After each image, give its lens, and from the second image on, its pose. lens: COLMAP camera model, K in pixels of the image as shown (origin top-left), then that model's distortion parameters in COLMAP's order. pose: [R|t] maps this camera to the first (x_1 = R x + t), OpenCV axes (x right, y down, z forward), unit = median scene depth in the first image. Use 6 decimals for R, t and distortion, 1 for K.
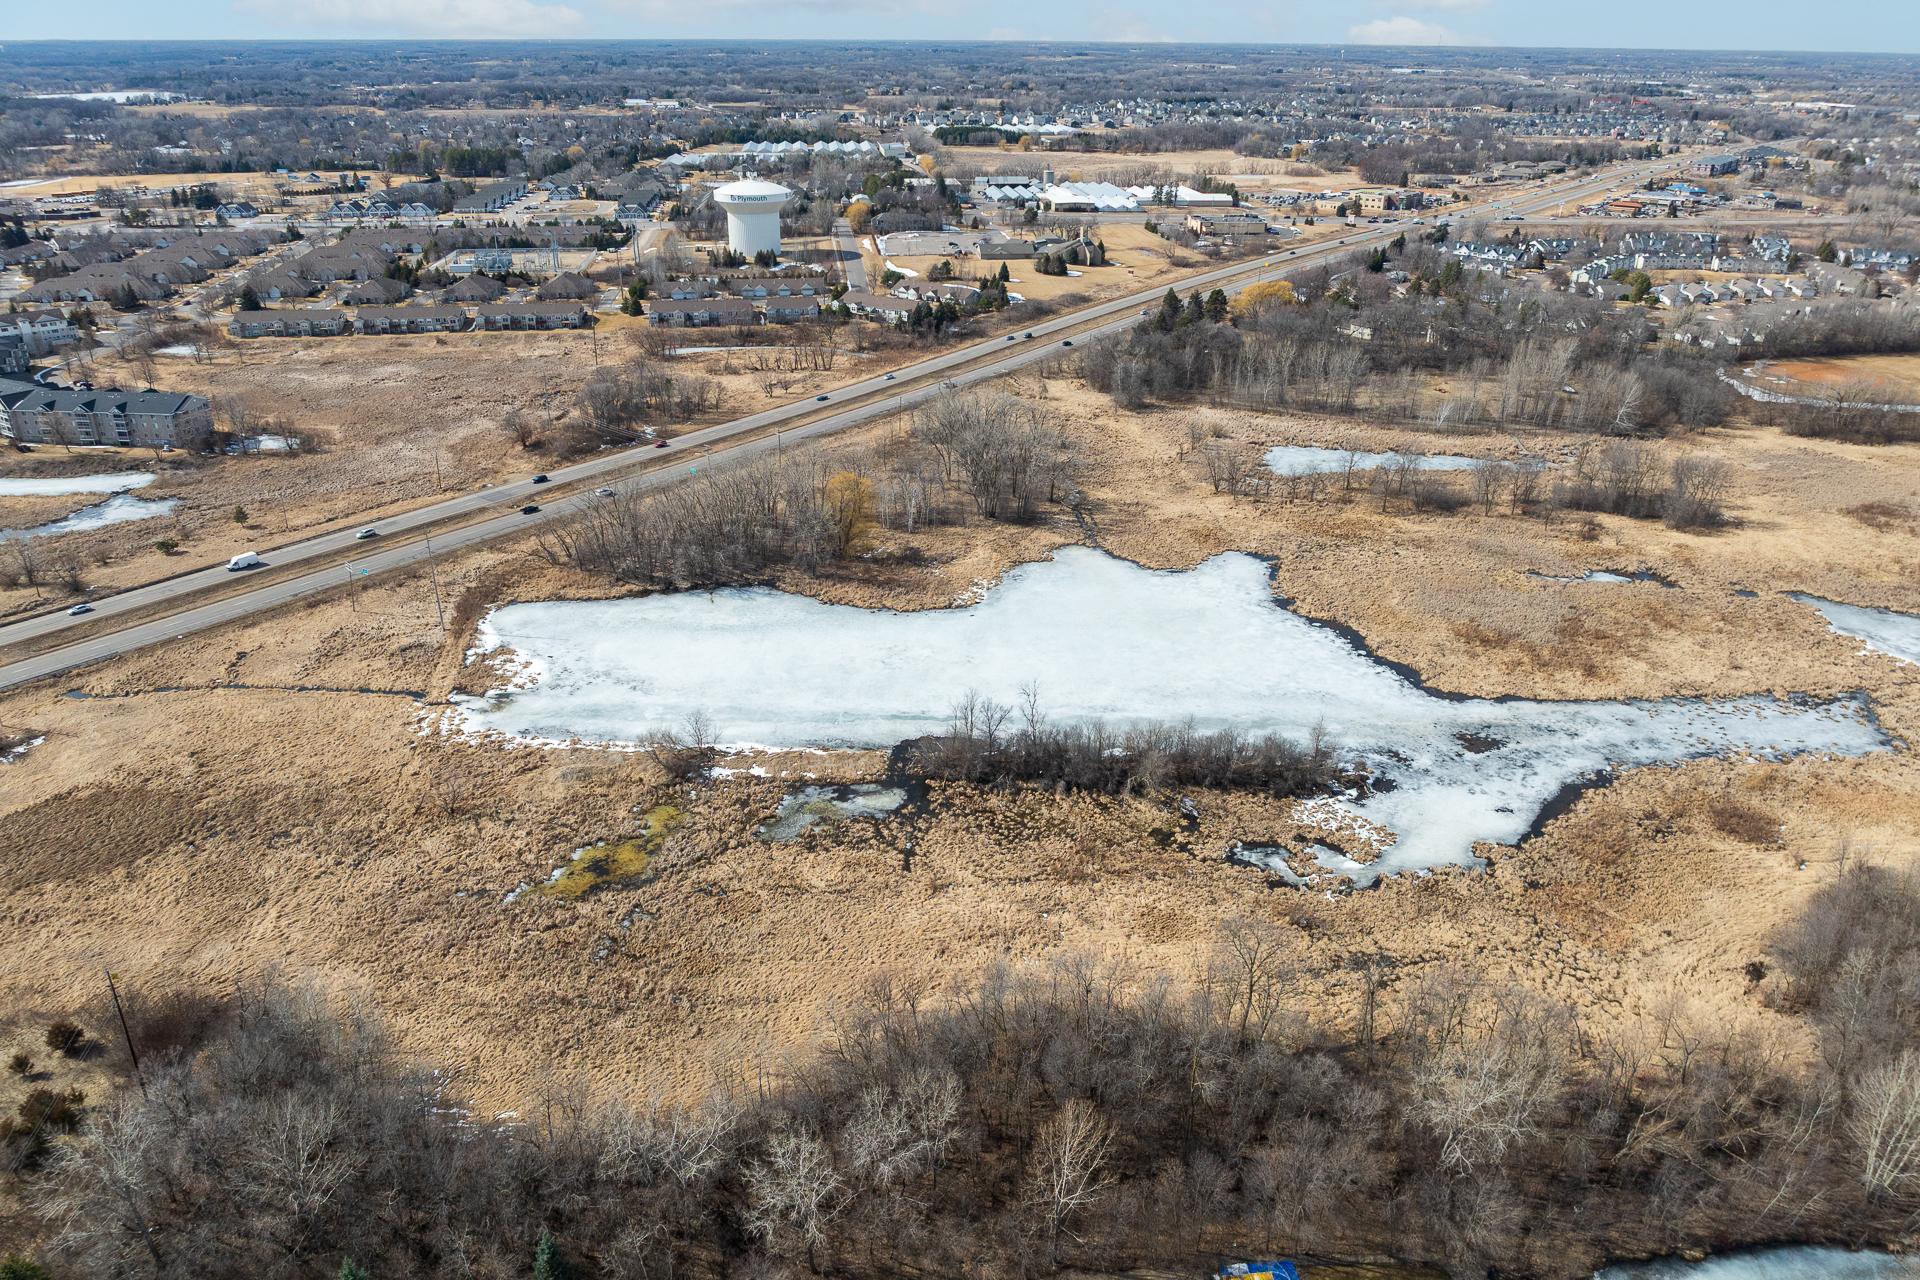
lens RADIAL K [[1352.4, 0, 959.7], [0, 1352.4, 638.8], [0, 0, 1]] dist [-0.031504, 0.016665]
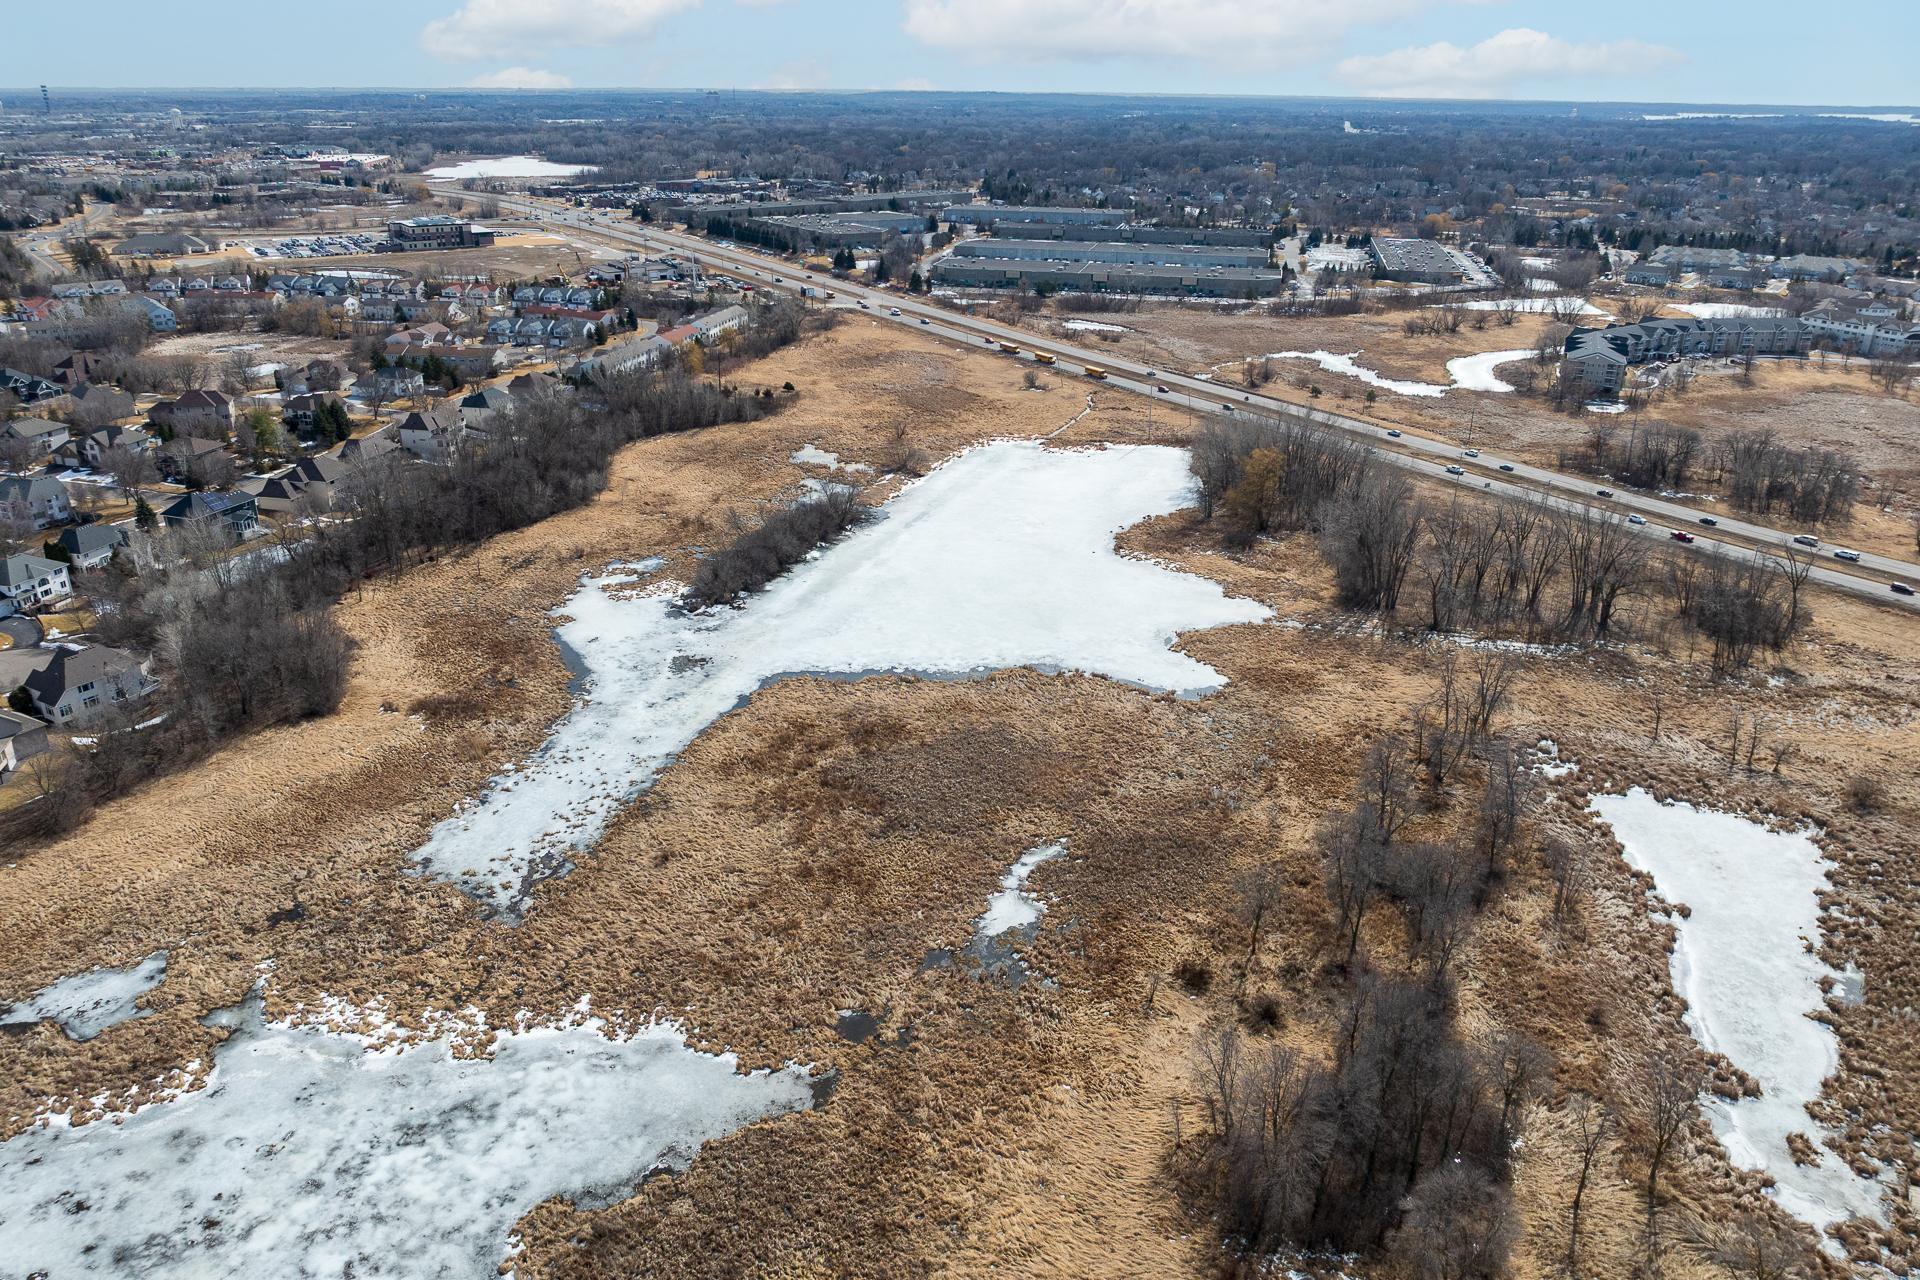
lens RADIAL K [[1352.4, 0, 960.9], [0, 1352.4, 639.0], [0, 0, 1]] dist [-0.031504, 0.016665]
pose [[-0.323122, 0.351785, -0.878544, 1.017660], [-0.399207, 0.791035, 0.463571, -0.420354], [0.858036, 0.500511, -0.115165, 1.068116]]
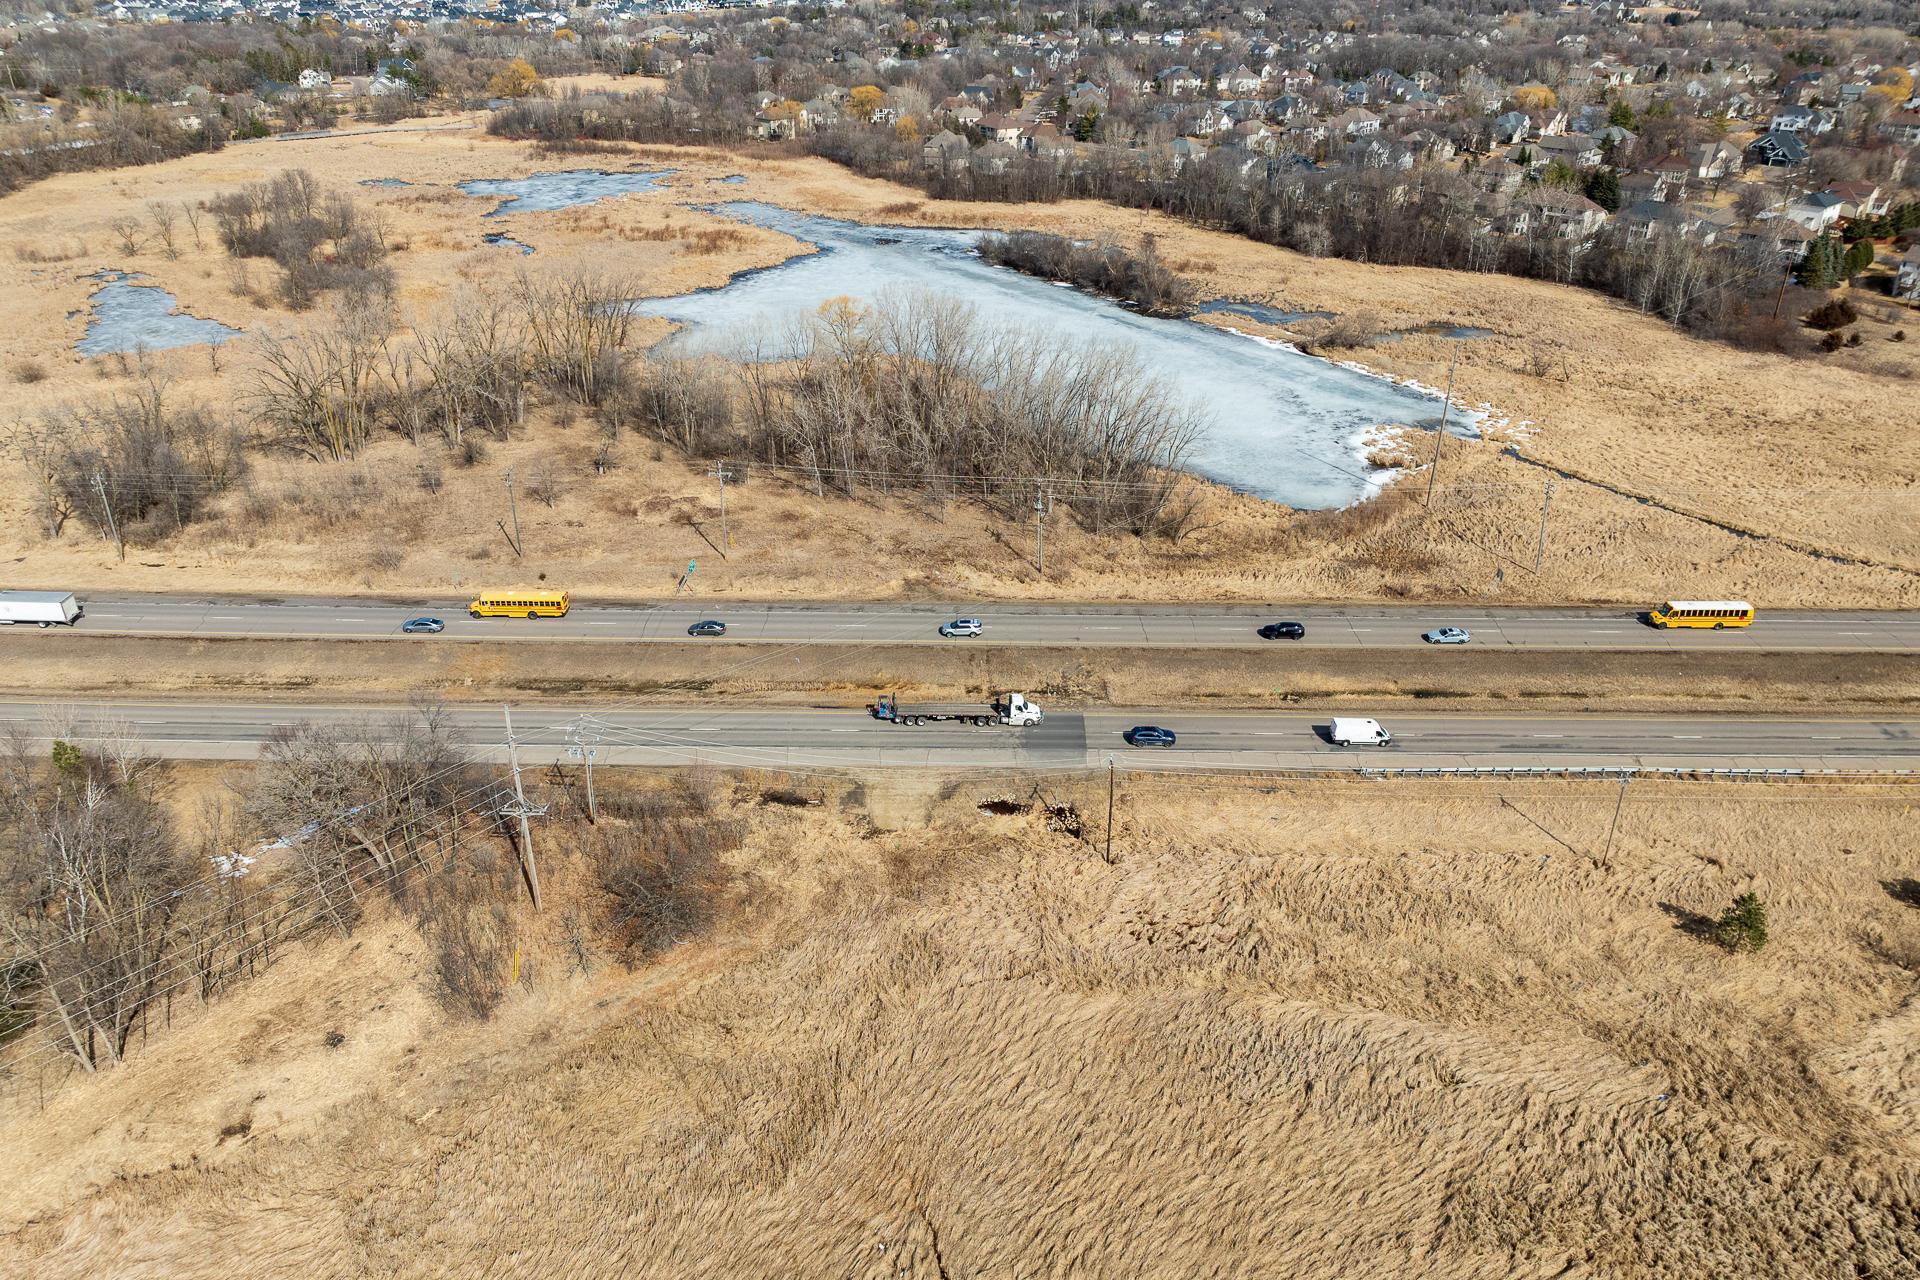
lens RADIAL K [[1352.4, 0, 956.3], [0, 1352.4, 637.0], [0, 0, 1]] dist [-0.031504, 0.016665]
pose [[-0.610509, -0.372694, 0.698840, -0.715186], [0.319253, 0.691701, 0.647787, -0.462804], [-0.724815, 0.618586, -0.303306, 1.375085]]
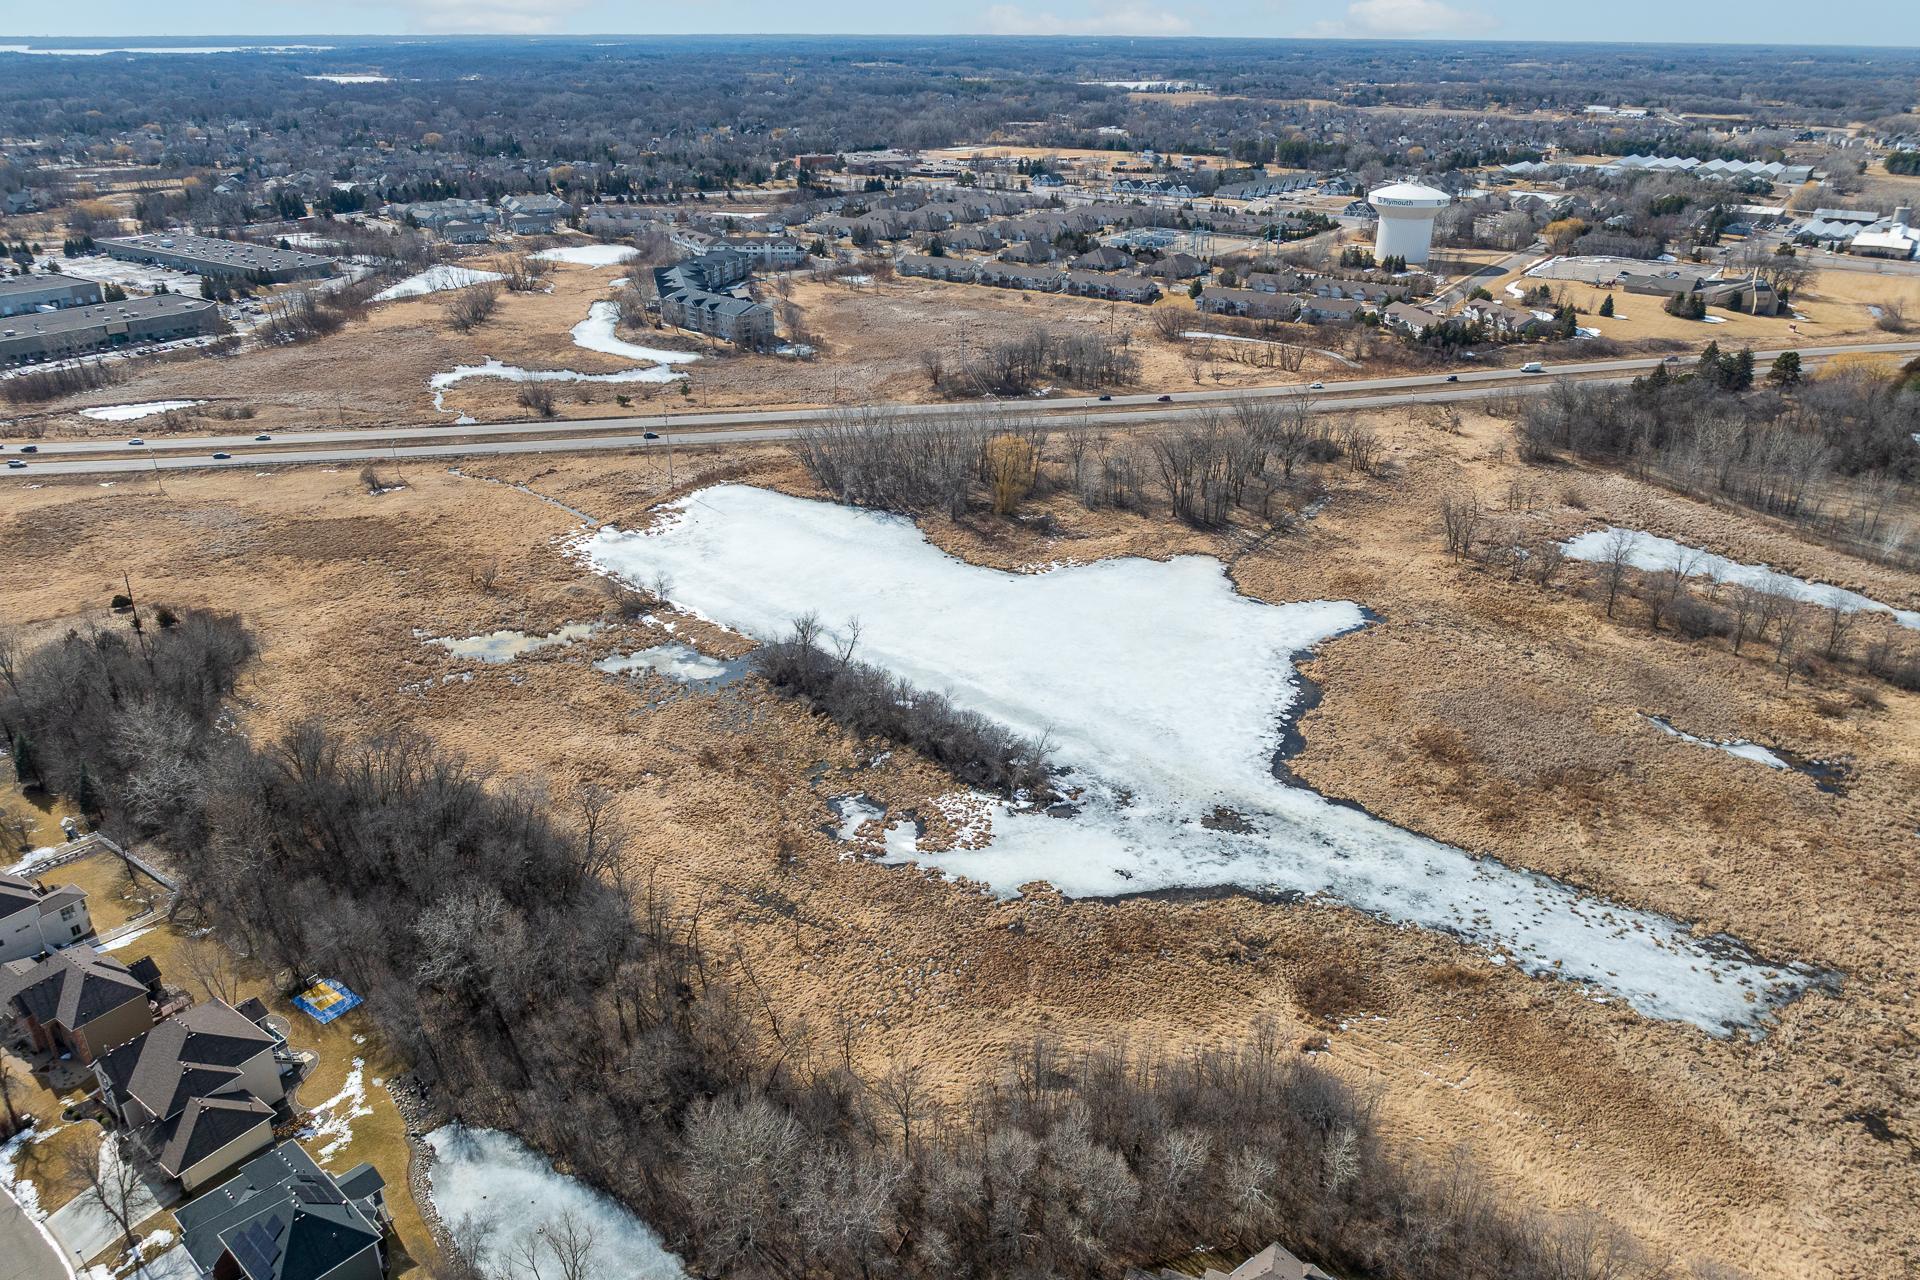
lens RADIAL K [[1352.4, 0, 961.8], [0, 1352.4, 638.0], [0, 0, 1]] dist [-0.031504, 0.016665]
pose [[0.753069, 0.269692, -0.600128, 0.624767], [-0.270544, 0.958379, 0.091195, -0.060195], [0.599744, 0.093684, 0.794689, 0.142807]]
